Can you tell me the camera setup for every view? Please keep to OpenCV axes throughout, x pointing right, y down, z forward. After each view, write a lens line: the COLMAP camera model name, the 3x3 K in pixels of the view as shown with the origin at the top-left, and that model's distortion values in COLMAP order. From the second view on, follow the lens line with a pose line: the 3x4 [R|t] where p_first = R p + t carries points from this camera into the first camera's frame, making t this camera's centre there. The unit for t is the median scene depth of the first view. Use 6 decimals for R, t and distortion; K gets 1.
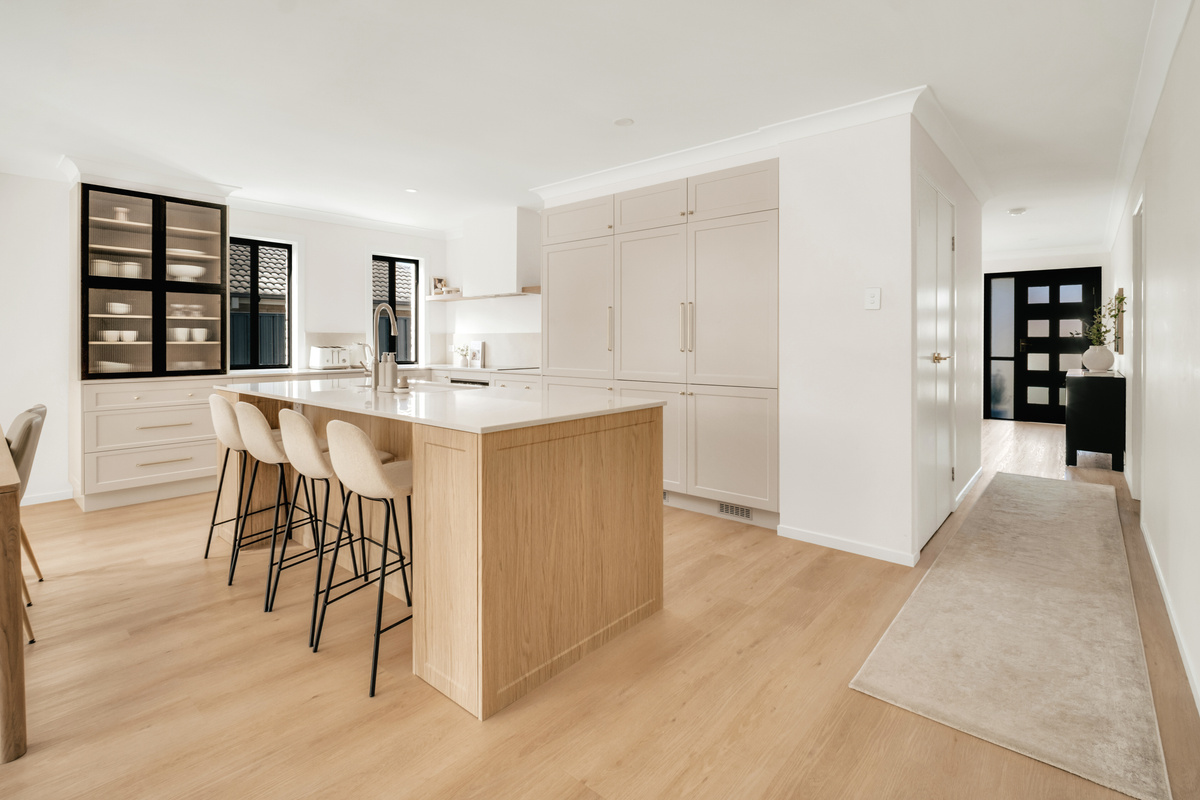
lens RADIAL K [[563.1, 0, 583.6], [0, 563.1, 336.5], [0, 0, 1]] dist [0.007043, -0.001806]
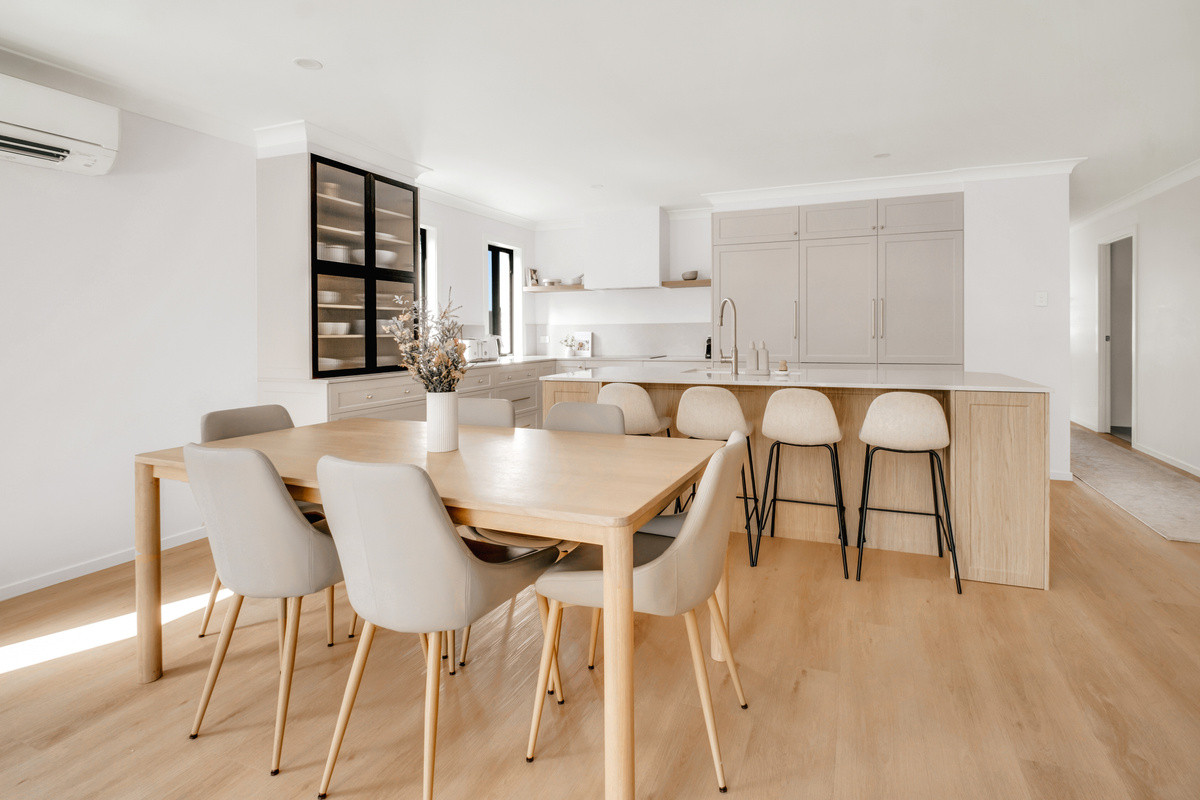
lens RADIAL K [[563.1, 0, 631.6], [0, 563.1, 330.9], [0, 0, 1]] dist [0.007043, -0.001806]
pose [[0.937244, -0.008579, 0.348569, -0.669845], [0.006219, 0.999950, 0.007888, -0.001457], [-0.348619, -0.005226, 0.937250, 0.007121]]
